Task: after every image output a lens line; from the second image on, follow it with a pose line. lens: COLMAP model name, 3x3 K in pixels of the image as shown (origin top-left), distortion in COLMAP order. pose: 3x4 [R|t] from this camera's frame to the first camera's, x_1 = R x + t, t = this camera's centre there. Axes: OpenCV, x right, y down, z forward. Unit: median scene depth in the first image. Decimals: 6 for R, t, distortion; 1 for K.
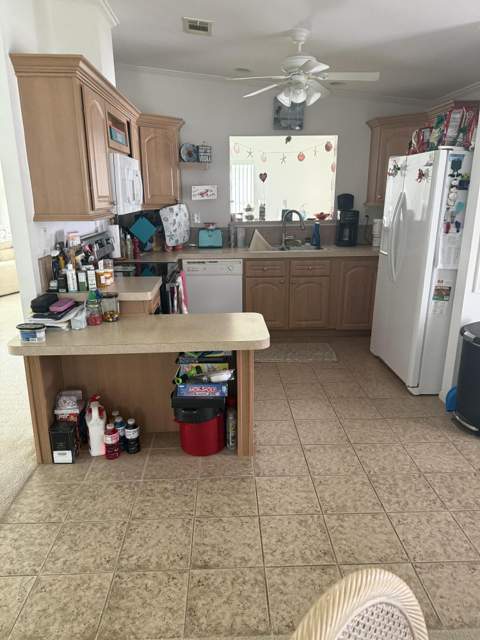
lens RADIAL K [[444.6, 0, 240.0], [0, 444.6, 320.0], [0, 0, 1]] dist [-0.003258, -0.003765]
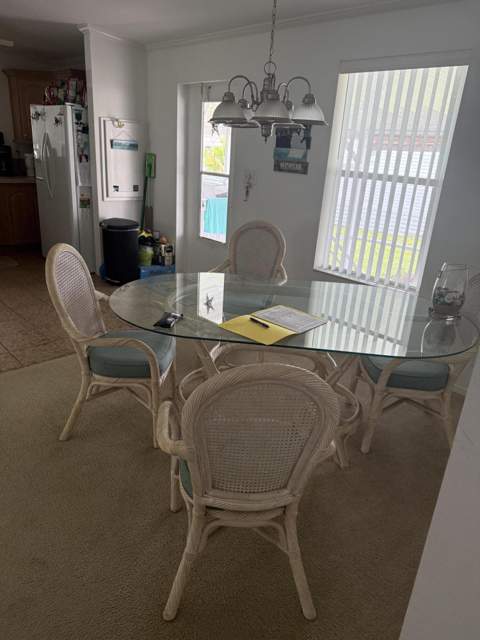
lens RADIAL K [[444.6, 0, 240.0], [0, 444.6, 320.0], [0, 0, 1]] dist [-0.003258, -0.003765]
pose [[0.737474, -0.200352, 0.644974, -0.234855], [0.124633, 0.978956, 0.161592, 0.163282], [-0.663776, -0.038785, 0.746925, -0.550537]]
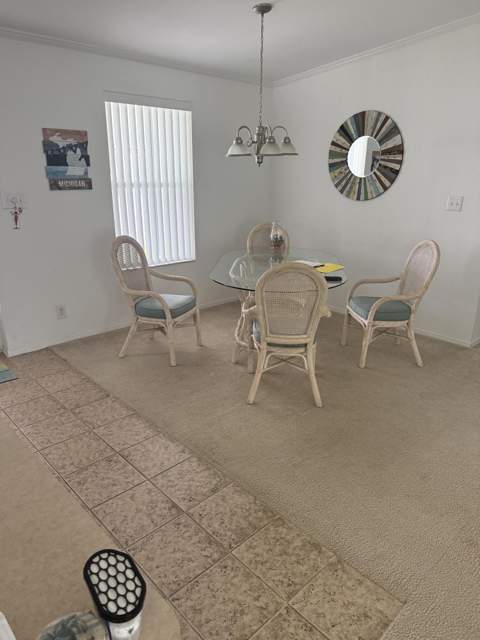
lens RADIAL K [[444.6, 0, 240.0], [0, 444.6, 320.0], [0, 0, 1]] dist [-0.003258, -0.003765]
pose [[-0.654224, -0.247819, 0.714547, -0.537185], [0.198347, 0.855500, 0.478307, -0.214733], [-0.729829, 0.454648, -0.510534, 0.764498]]
